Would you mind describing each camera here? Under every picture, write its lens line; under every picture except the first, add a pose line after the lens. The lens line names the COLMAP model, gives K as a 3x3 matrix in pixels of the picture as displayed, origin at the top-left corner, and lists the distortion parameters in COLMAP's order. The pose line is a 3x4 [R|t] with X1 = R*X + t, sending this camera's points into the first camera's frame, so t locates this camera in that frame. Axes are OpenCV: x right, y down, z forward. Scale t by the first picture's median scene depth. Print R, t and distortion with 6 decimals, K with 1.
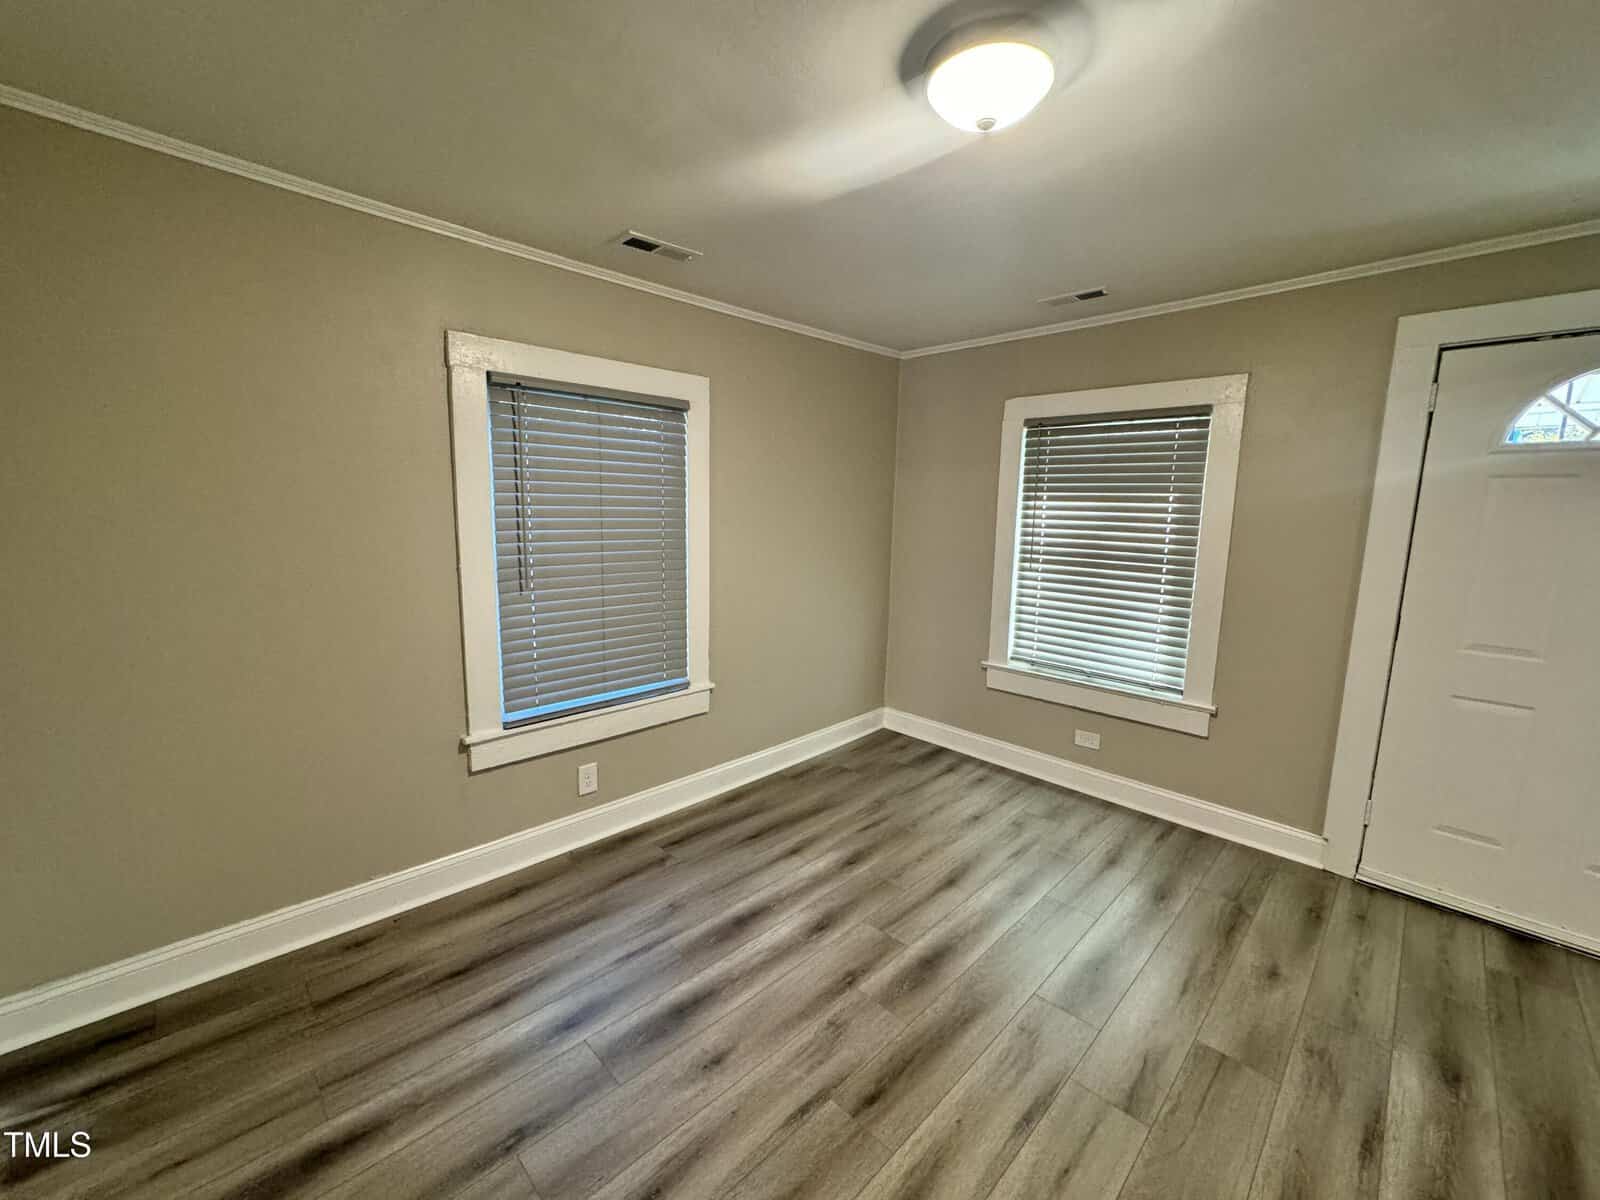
lens RADIAL K [[637.1, 0, 800.0], [0, 637.1, 600.0], [0, 0, 1]] dist [-0.000384, -0.000503]
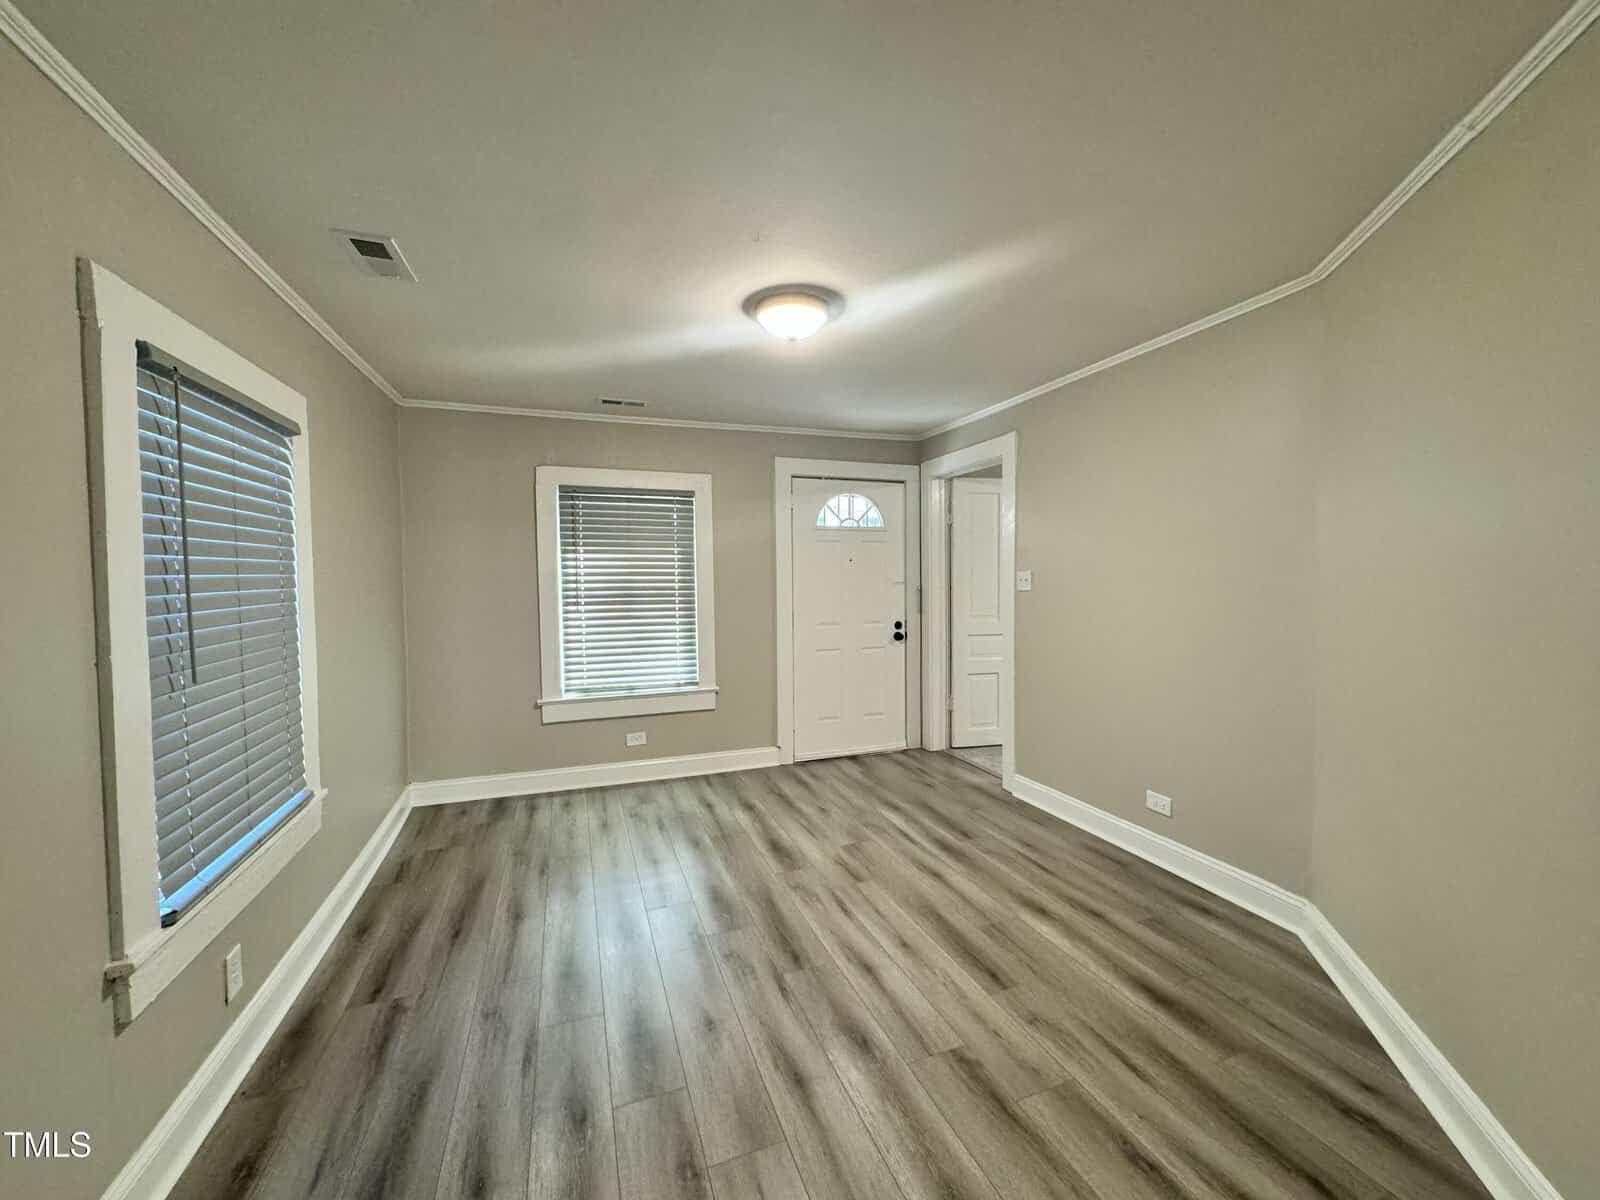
lens RADIAL K [[637.1, 0, 800.0], [0, 637.1, 600.0], [0, 0, 1]] dist [-0.000384, -0.000503]
pose [[0.420214, -0.064438, 0.905134, -0.621486], [0.146123, 0.989263, 0.002589, -0.013257], [-0.895583, 0.131173, 0.425118, 0.146862]]
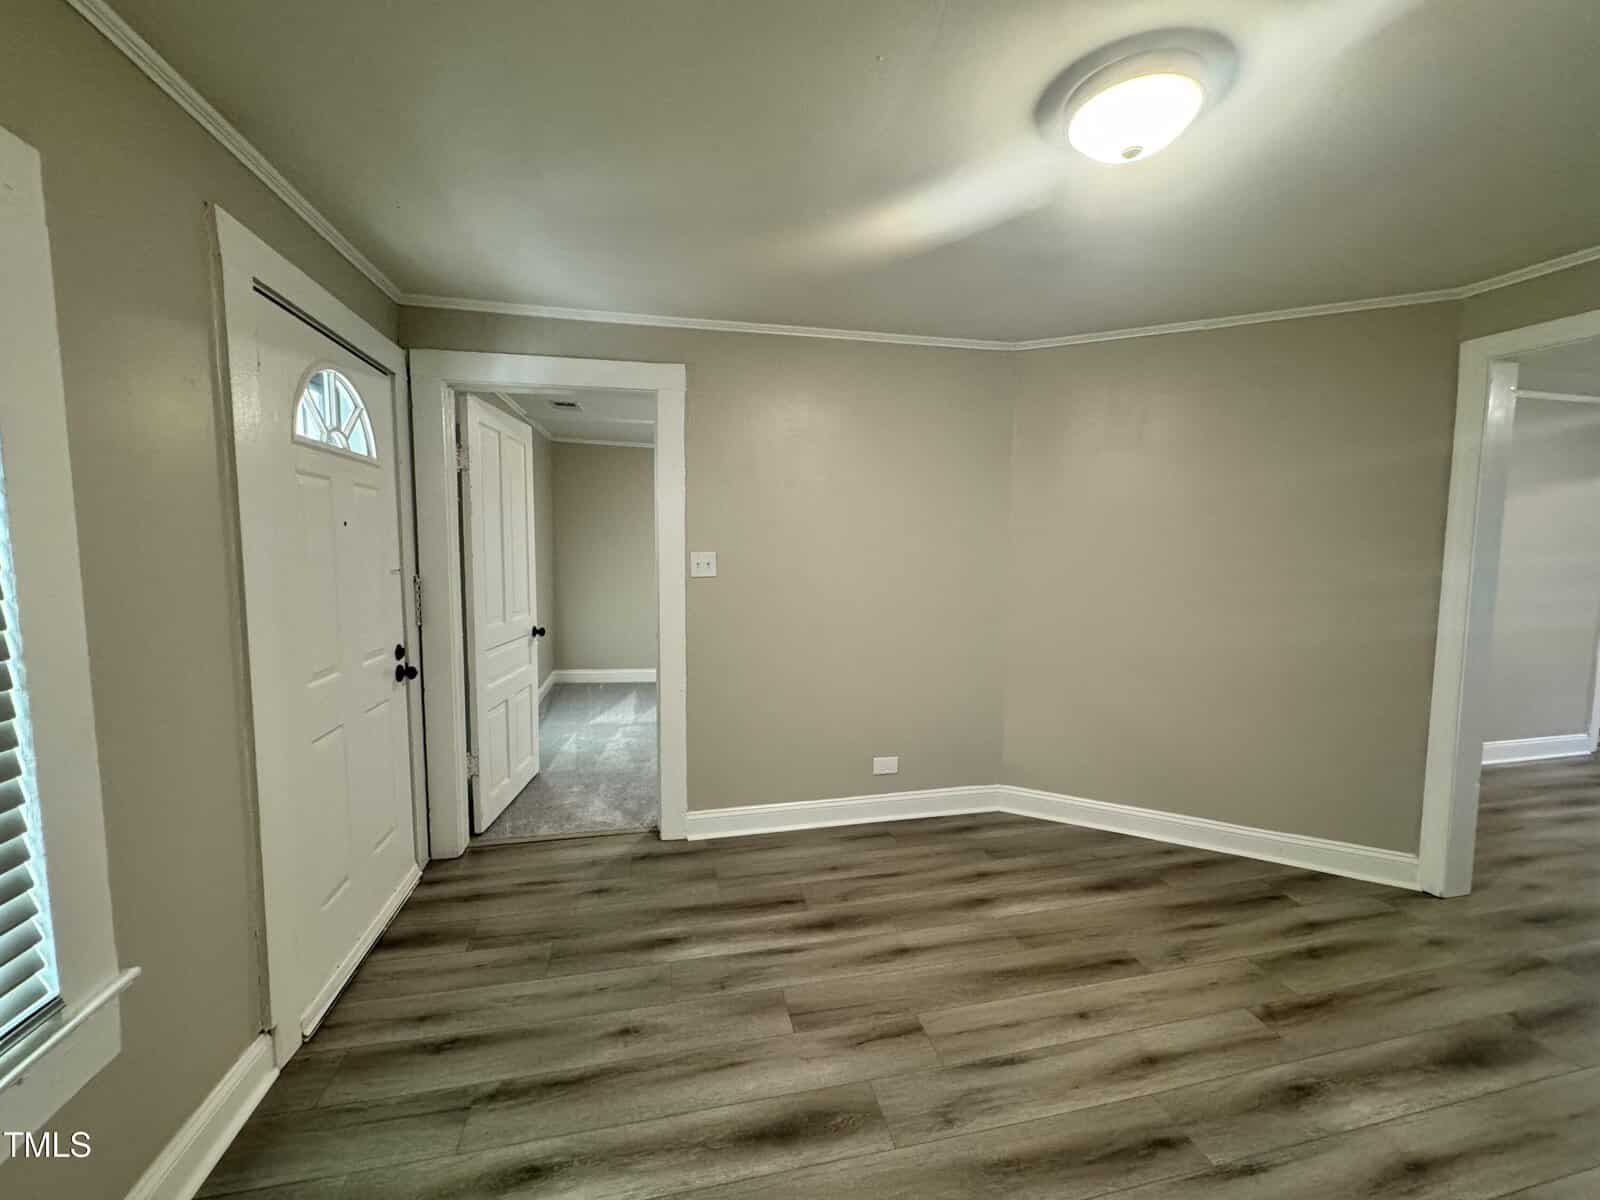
lens RADIAL K [[637.1, 0, 800.0], [0, 637.1, 600.0], [0, 0, 1]] dist [-0.000384, -0.000503]
pose [[-0.847112, -0.073907, 0.526250, 0.072348], [0.047707, 0.975707, 0.213824, -0.135404], [-0.529269, 0.206239, -0.823007, 1.041697]]
